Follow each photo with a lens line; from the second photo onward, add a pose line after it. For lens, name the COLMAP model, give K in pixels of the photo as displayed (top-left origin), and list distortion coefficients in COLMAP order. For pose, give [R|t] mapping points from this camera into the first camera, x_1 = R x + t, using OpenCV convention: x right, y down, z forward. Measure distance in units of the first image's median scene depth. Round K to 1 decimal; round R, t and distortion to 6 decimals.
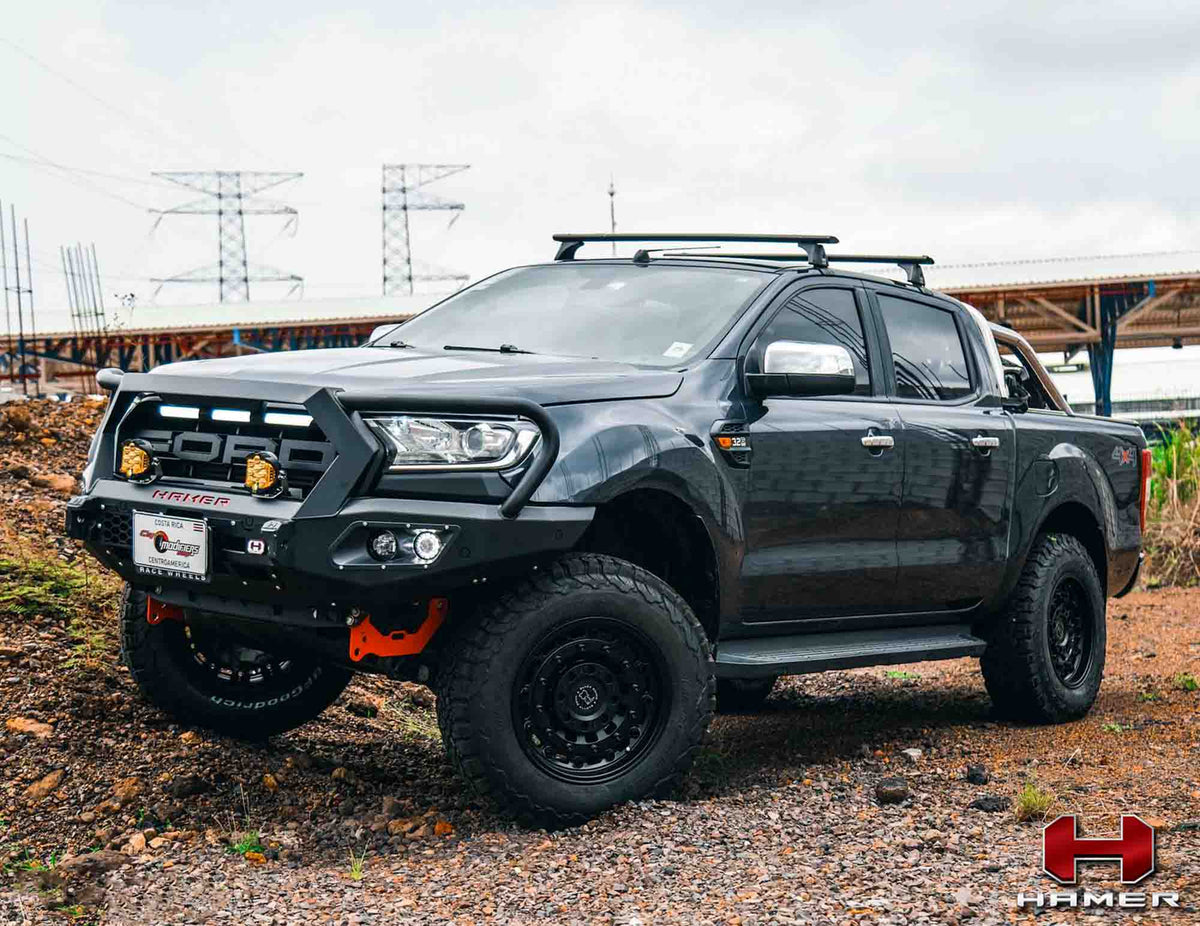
lens RADIAL K [[1838.3, 0, 600.0], [0, 1838.3, 463.0], [0, 0, 1]] dist [0.144291, 0.038167]
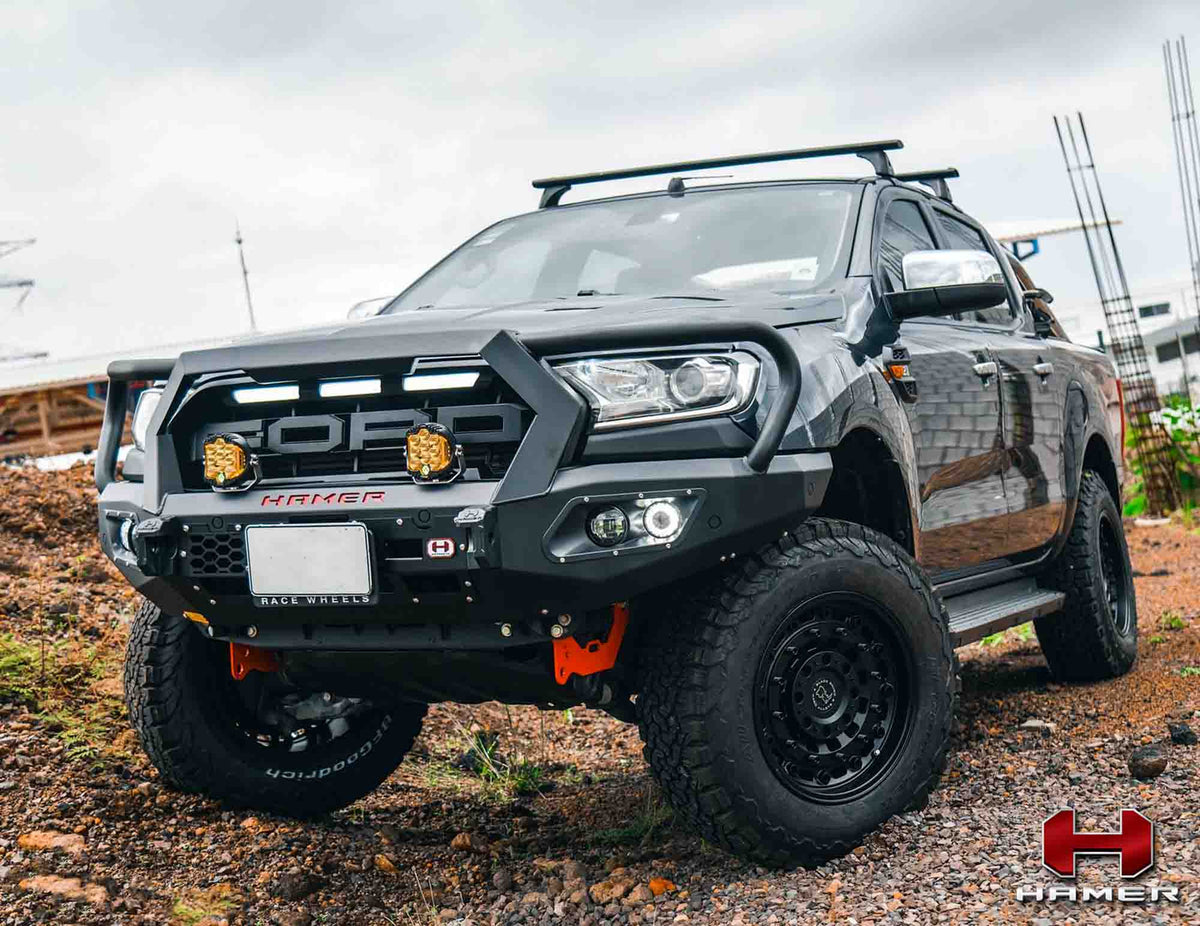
lens RADIAL K [[1838.3, 0, 600.0], [0, 1838.3, 463.0], [0, 0, 1]] dist [0.144291, 0.038167]
pose [[0.975195, -0.112011, 0.190916, -0.245714], [0.115776, 0.993238, -0.008648, 0.023378], [-0.188656, 0.030537, 0.981568, 0.232544]]
